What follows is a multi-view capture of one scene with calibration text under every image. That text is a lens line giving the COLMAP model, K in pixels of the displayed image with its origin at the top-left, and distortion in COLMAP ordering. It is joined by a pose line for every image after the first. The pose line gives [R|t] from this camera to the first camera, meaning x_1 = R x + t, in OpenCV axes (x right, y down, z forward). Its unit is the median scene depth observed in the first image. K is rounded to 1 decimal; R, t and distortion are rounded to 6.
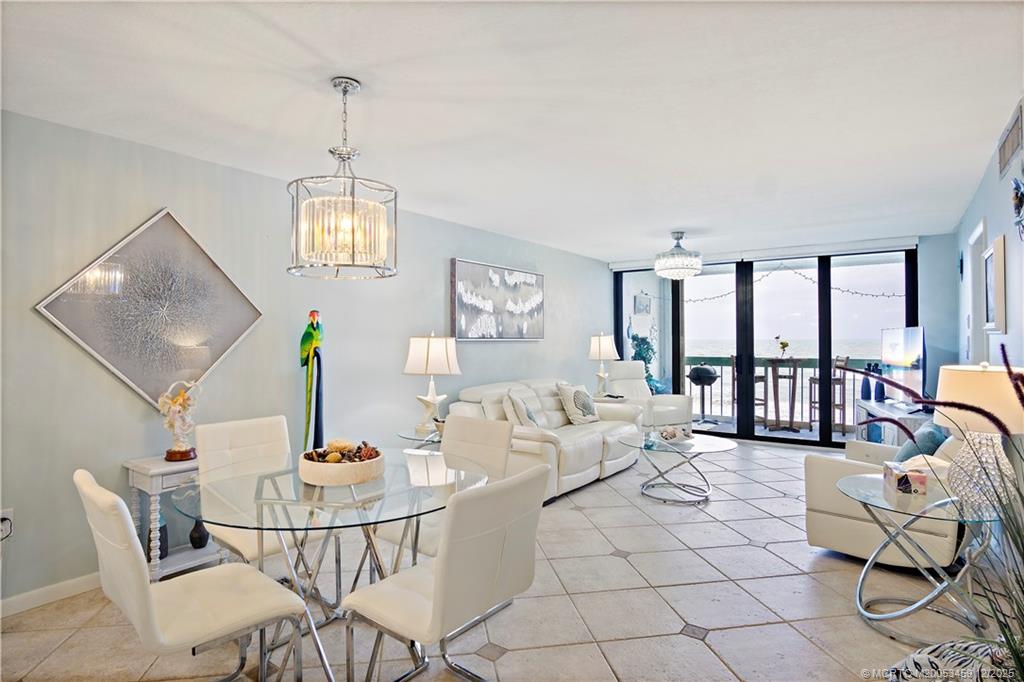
lens RADIAL K [[555.3, 0, 506.7], [0, 555.3, 335.0], [0, 0, 1]] dist [-0.036352, 0.010876]
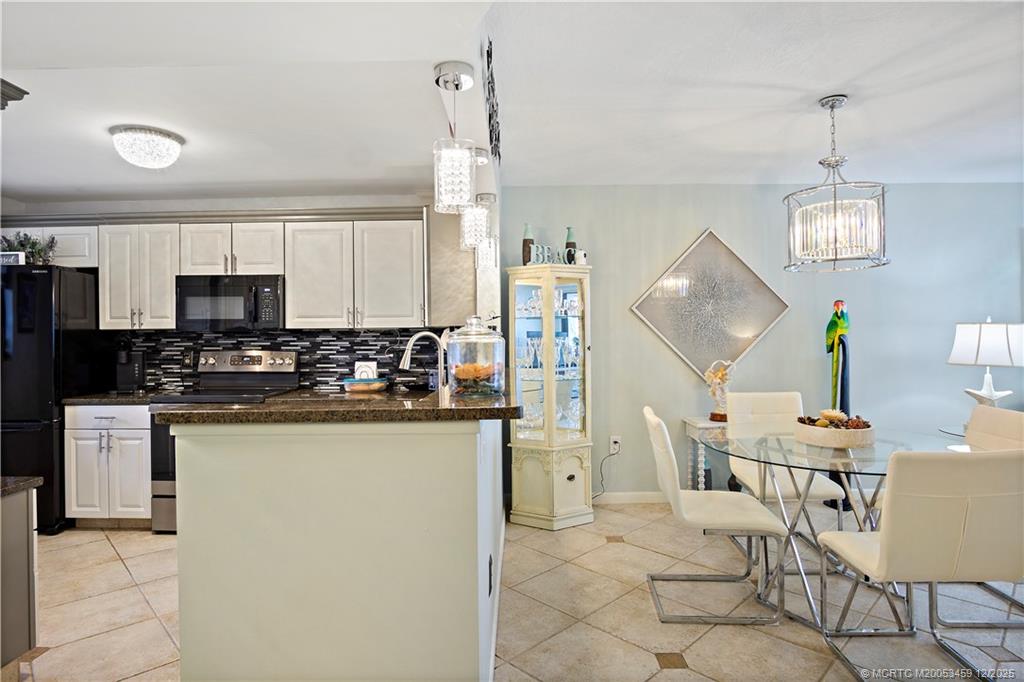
lens RADIAL K [[555.3, 0, 504.8], [0, 555.3, 337.4], [0, 0, 1]] dist [-0.036352, 0.010876]
pose [[0.568910, -0.001845, -0.822398, 0.154876], [0.012258, 0.999905, 0.006236, 0.012567], [0.822309, -0.013629, 0.568879, -0.131352]]
